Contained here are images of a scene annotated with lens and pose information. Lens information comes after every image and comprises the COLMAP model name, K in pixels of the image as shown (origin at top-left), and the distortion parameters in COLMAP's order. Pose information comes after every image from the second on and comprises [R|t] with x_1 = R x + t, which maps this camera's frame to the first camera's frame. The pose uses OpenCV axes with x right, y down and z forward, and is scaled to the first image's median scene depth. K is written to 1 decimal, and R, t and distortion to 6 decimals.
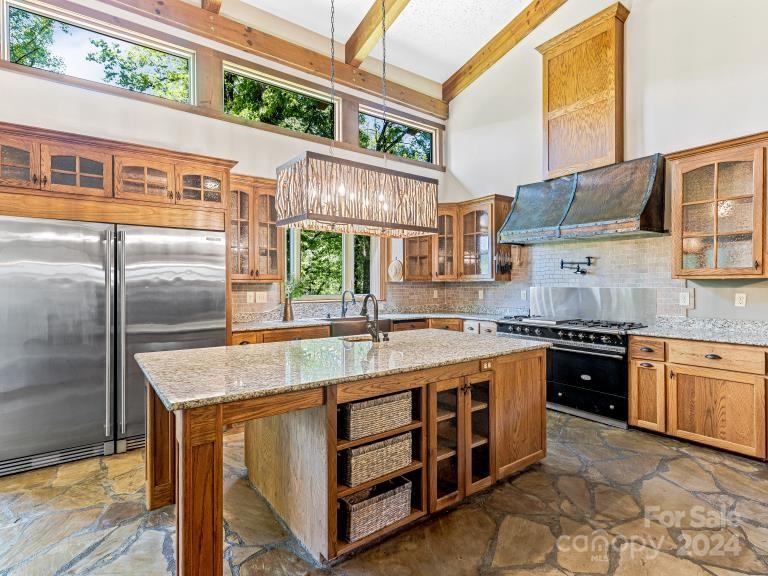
lens RADIAL K [[392.4, 0, 383.4], [0, 392.4, 288.1], [0, 0, 1]] dist [0.005403, -0.000578]
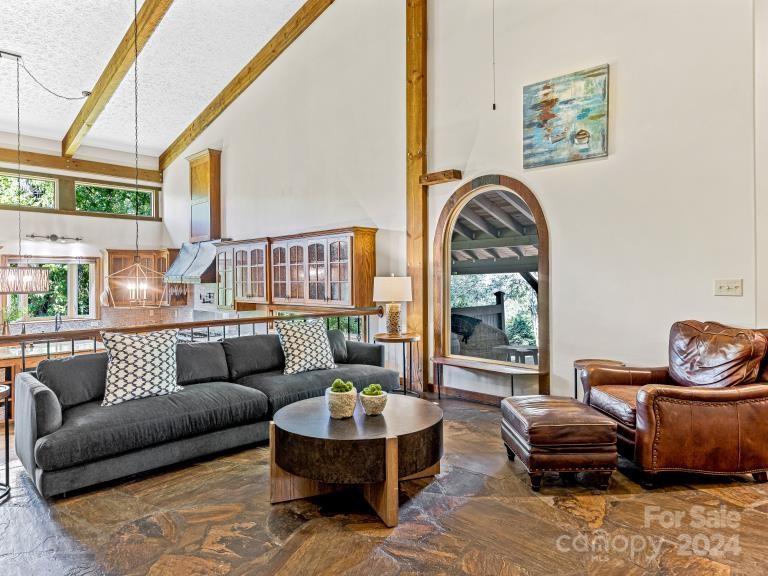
lens RADIAL K [[495.2, 0, 389.7], [0, 495.2, 278.5], [0, 0, 1]] dist [0.002864, 0.002043]
pose [[0.984829, -0.004303, 0.173475, 1.332987], [0.005806, 0.999950, -0.008158, -0.174473], [-0.173431, 0.009042, 0.984804, -1.706432]]
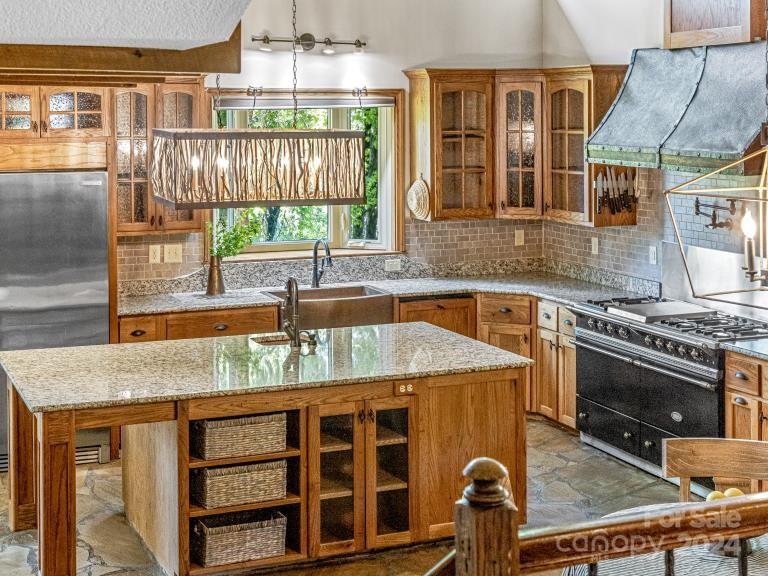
lens RADIAL K [[1212.6, 0, 346.5], [0, 1212.6, 140.3], [0, 0, 1]] dist [0.006144, 0.000000]
pose [[0.968347, 0.003773, -0.249578, 0.627088], [0.000549, 0.999851, 0.017246, -0.278808], [0.249606, -0.016837, 0.968201, -1.117801]]
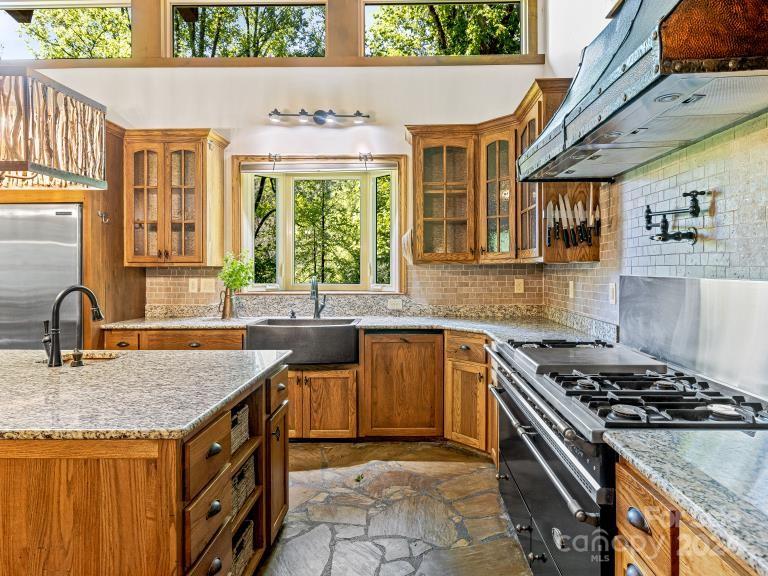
lens RADIAL K [[476.9, 0, 402.4], [0, 476.9, 271.5], [0, 0, 1]] dist [0.004473, -0.003438]
pose [[0.800028, 0.004469, -0.599946, 0.842976], [-0.004819, 0.999988, 0.001022, -0.010886], [0.599943, 0.002074, 0.800040, 0.739282]]
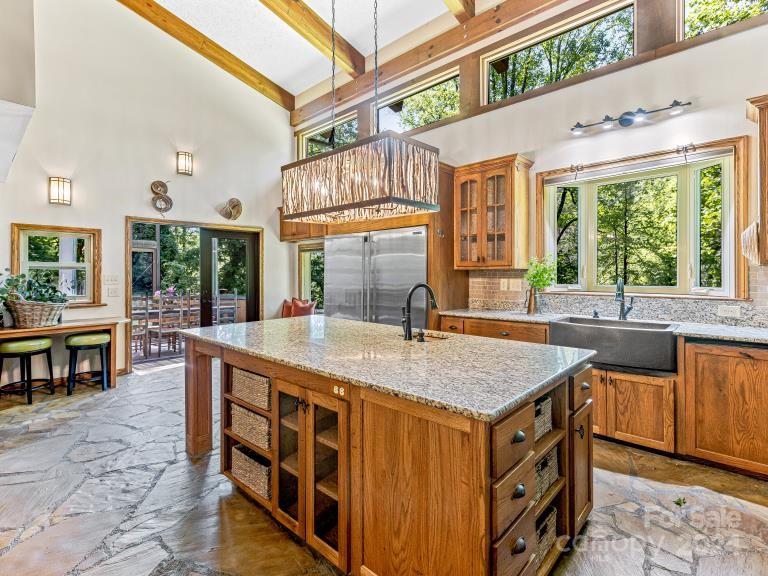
lens RADIAL K [[381.0, 0, 374.0], [0, 381.0, 273.5], [0, 0, 1]] dist [0.004452, -0.000934]
pose [[0.180445, 0.004482, -0.983575, 0.778298], [-0.003859, 0.999985, 0.003849, -0.009418], [0.983577, 0.003101, 0.180460, 0.783486]]
